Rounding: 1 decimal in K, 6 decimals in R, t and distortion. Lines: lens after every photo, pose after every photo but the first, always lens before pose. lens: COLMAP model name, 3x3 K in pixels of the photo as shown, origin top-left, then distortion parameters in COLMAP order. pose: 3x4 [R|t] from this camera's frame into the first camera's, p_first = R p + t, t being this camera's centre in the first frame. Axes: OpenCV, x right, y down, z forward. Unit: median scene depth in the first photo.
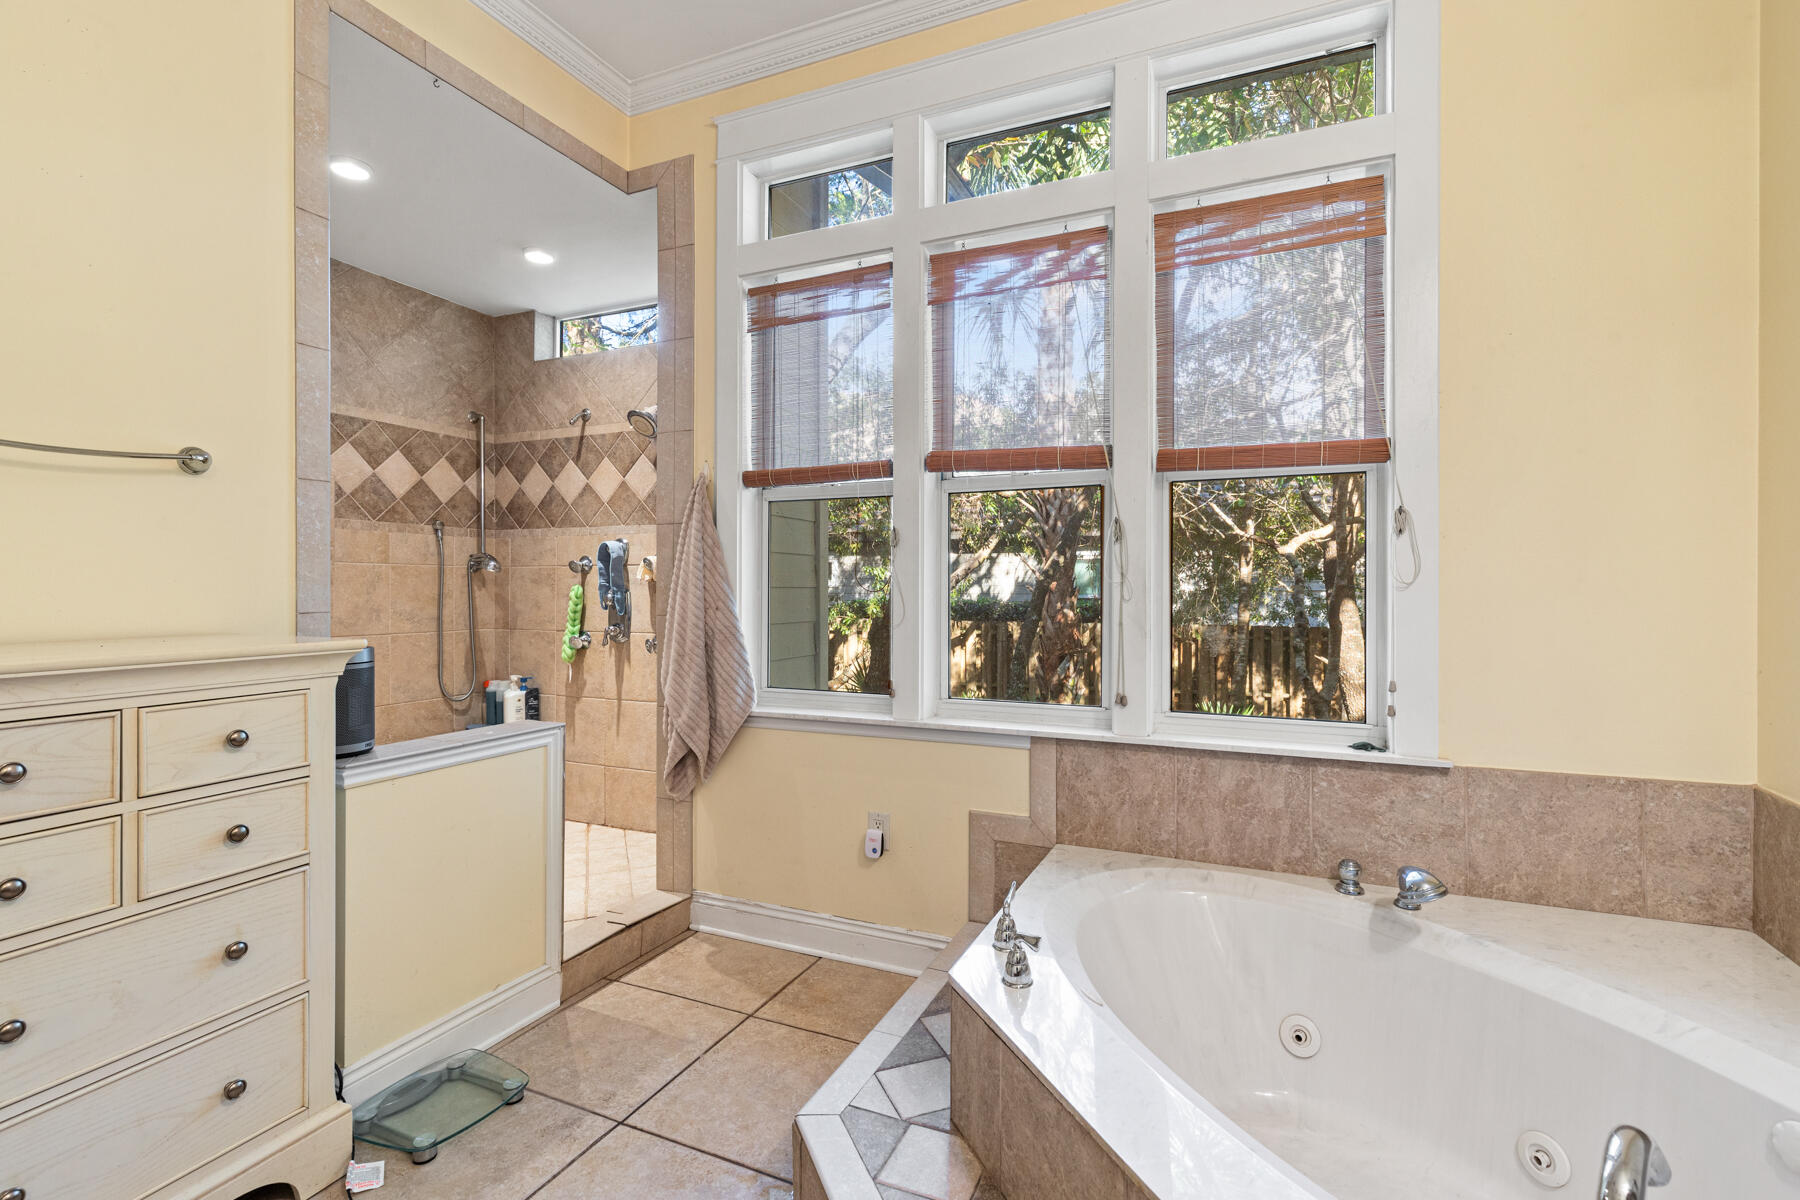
lens RADIAL K [[812.1, 0, 905.8], [0, 812.1, 587.2], [0, 0, 1]] dist [0.003270, -0.000588]
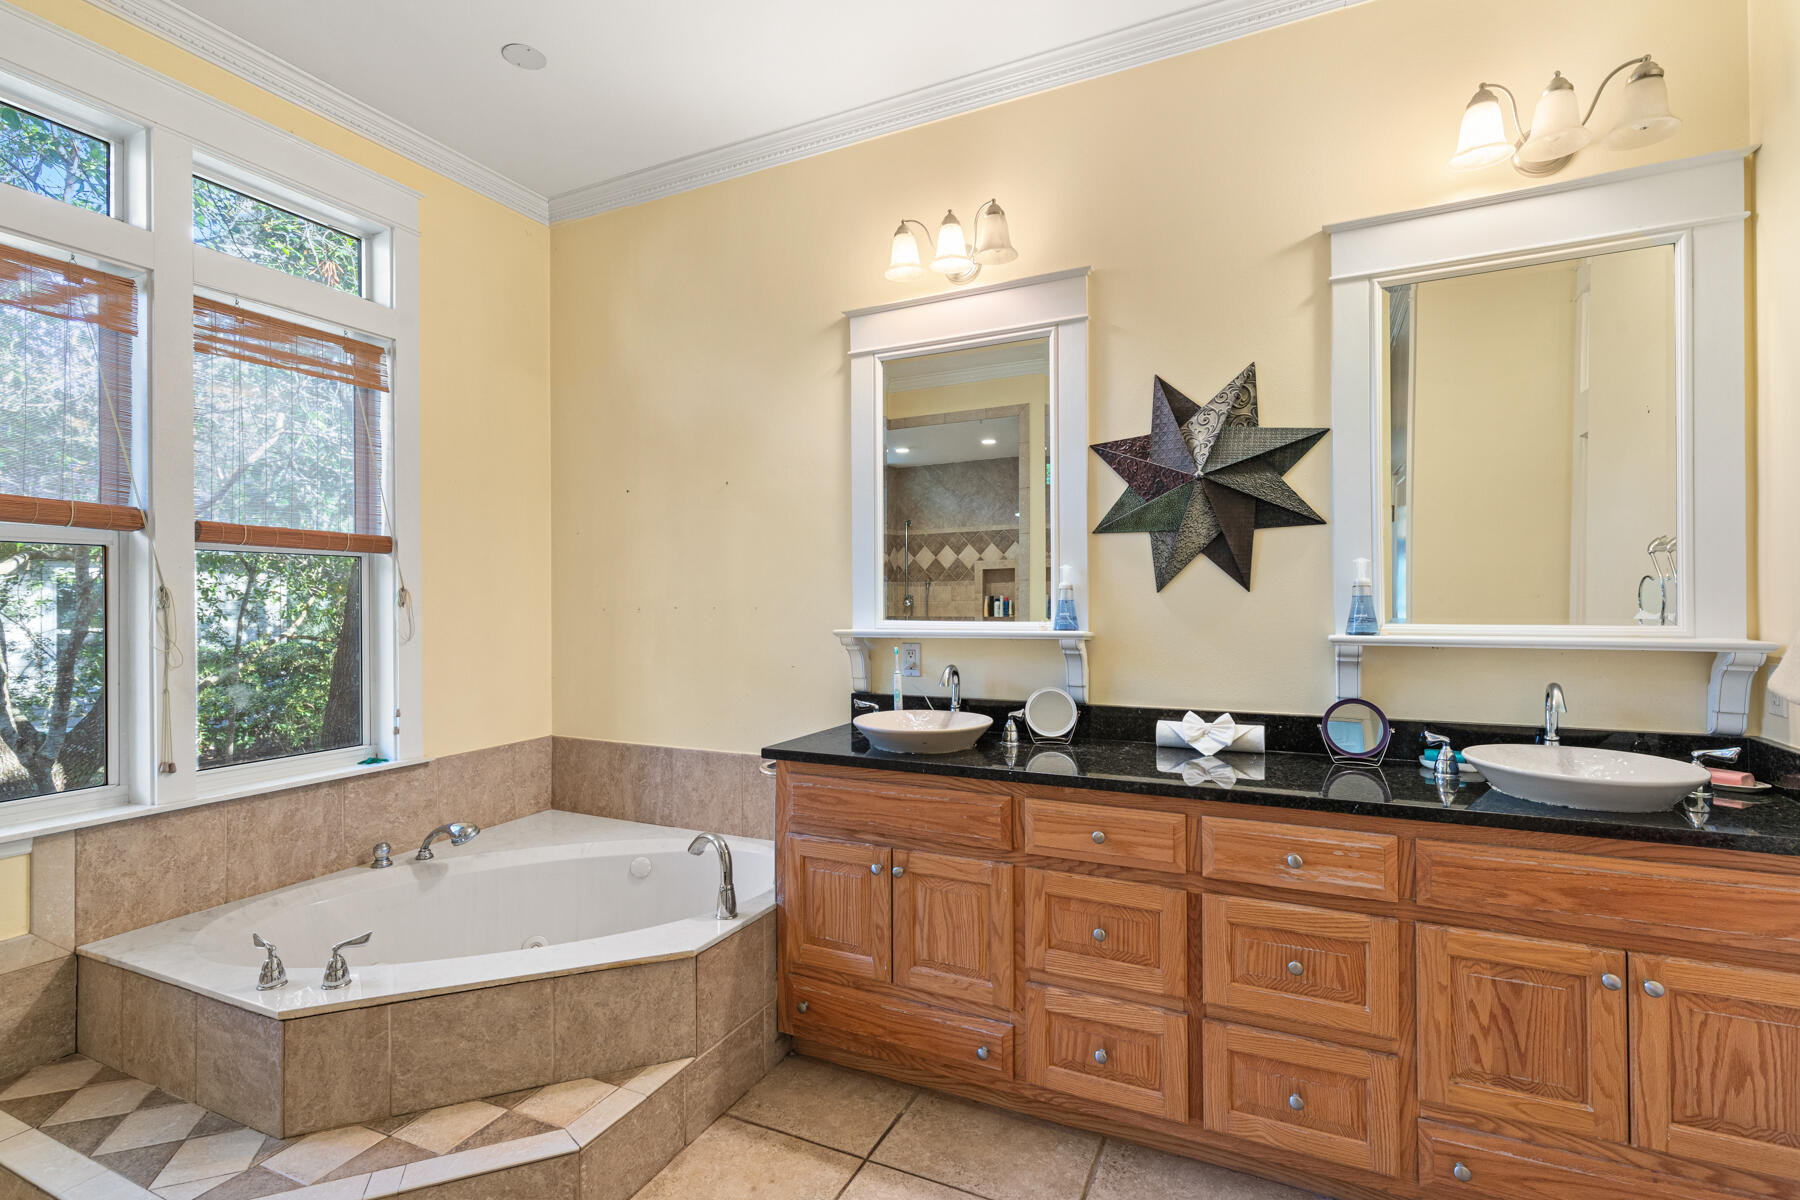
lens RADIAL K [[812.1, 0, 906.5], [0, 812.1, 600.6], [0, 0, 1]] dist [0.003270, -0.000588]
pose [[0.024091, 0.001817, 0.999708, -0.761266], [0.012869, 0.999915, -0.002127, -0.056370], [-0.999627, 0.012917, 0.024066, 0.071162]]
